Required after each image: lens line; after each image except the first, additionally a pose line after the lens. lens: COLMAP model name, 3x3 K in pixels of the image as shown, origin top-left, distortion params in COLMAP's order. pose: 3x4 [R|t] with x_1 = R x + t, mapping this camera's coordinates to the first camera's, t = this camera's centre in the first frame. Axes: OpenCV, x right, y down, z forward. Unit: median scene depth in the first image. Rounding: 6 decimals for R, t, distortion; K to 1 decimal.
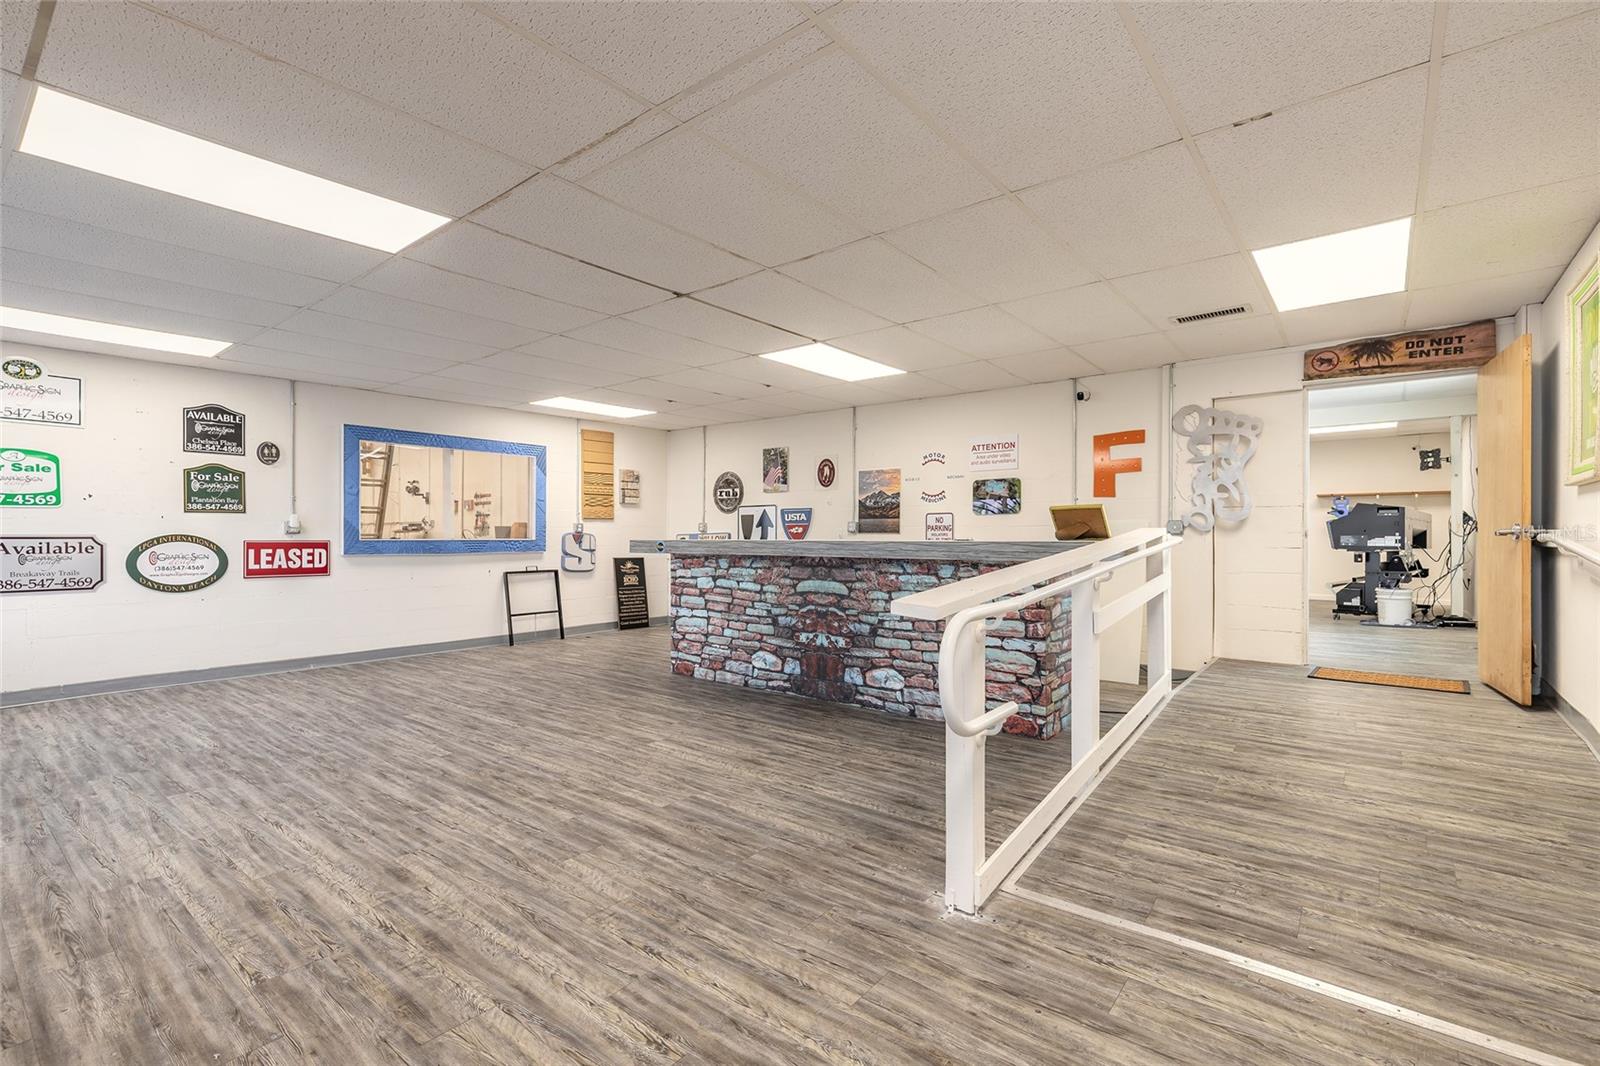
lens RADIAL K [[708.6, 0, 809.3], [0, 708.6, 538.1], [0, 0, 1]] dist [0.007478, 0.000224]
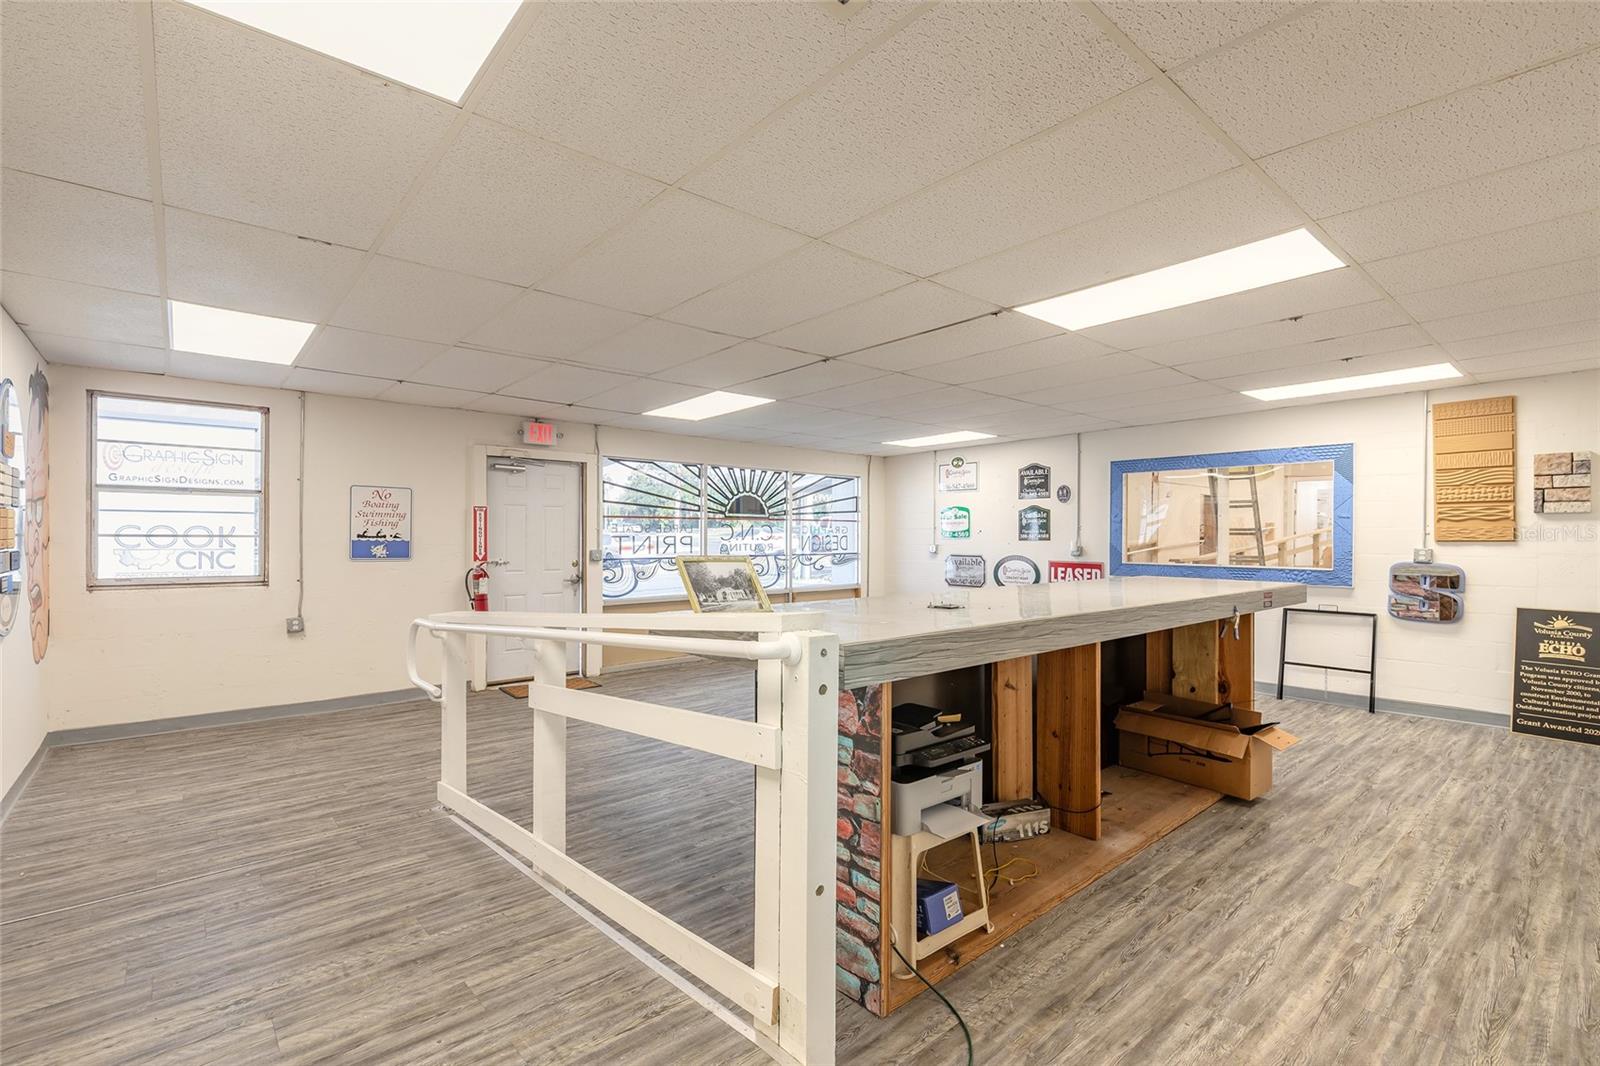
lens RADIAL K [[728.8, 0, 797.1], [0, 728.8, 537.6], [0, 0, 1]] dist [0.007735, -0.000342]
pose [[-0.189708, 0.003111, -0.981836, 0.742899], [-0.006508, 0.999969, 0.004425, -0.048942], [0.981819, 0.007229, -0.189682, 0.901906]]
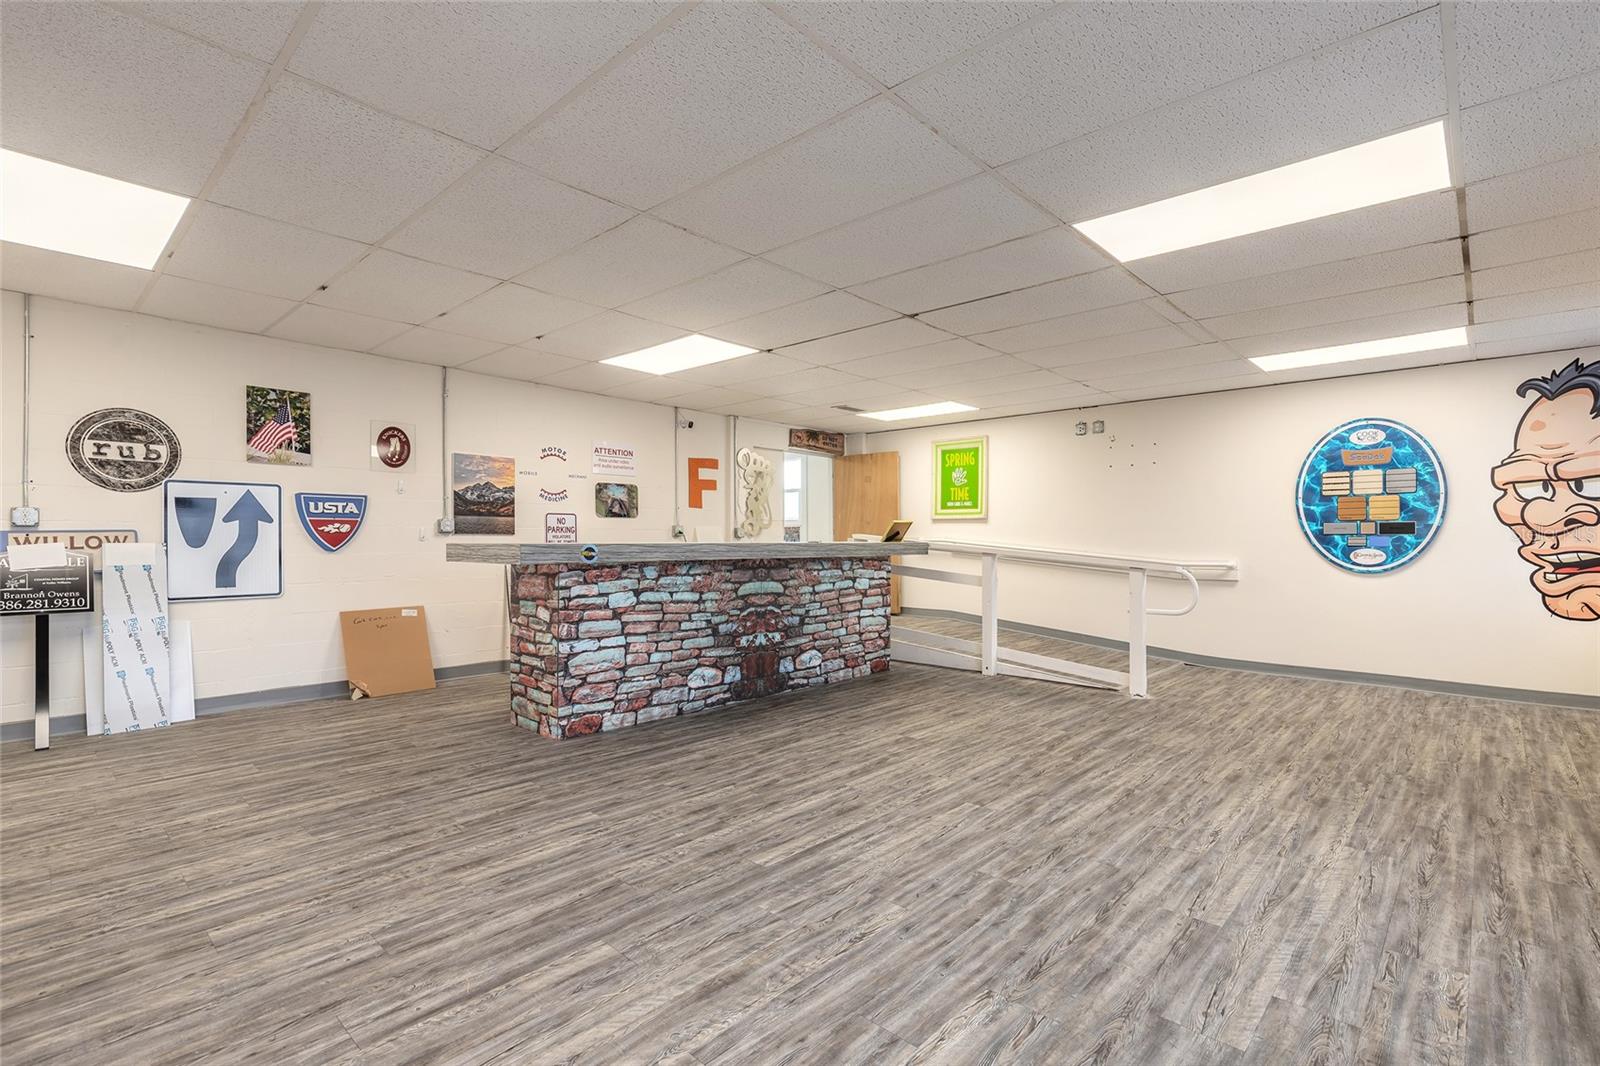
lens RADIAL K [[728.8, 0, 797.1], [0, 728.8, 537.6], [0, 0, 1]] dist [0.007735, -0.000342]
pose [[0.093403, 0.003137, 0.995623, -1.002313], [0.000260, 0.999995, -0.003175, -0.000844], [-0.995628, 0.000555, 0.093401, 0.822092]]
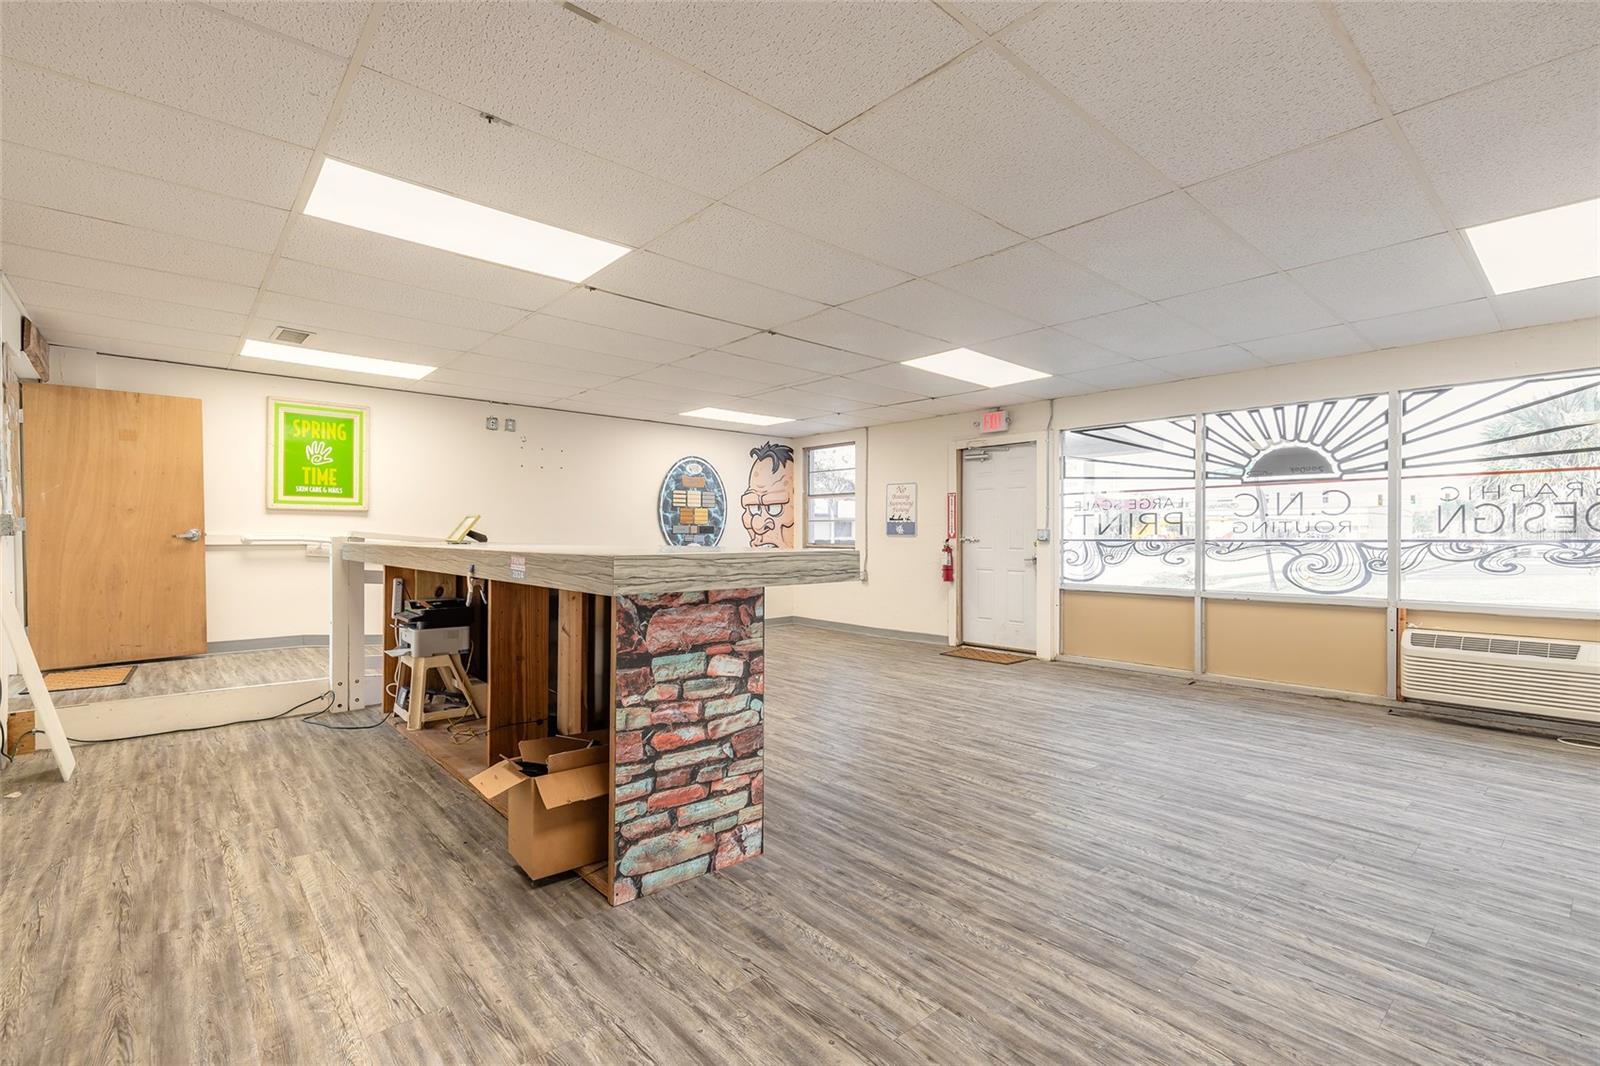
lens RADIAL K [[728.8, 0, 797.1], [0, 728.8, 537.6], [0, 0, 1]] dist [0.007735, -0.000342]
pose [[-0.981150, -0.001353, 0.193244, -0.350773], [-0.000493, 0.999990, 0.004500, -0.007860], [-0.193248, 0.004320, -0.981141, 1.666148]]
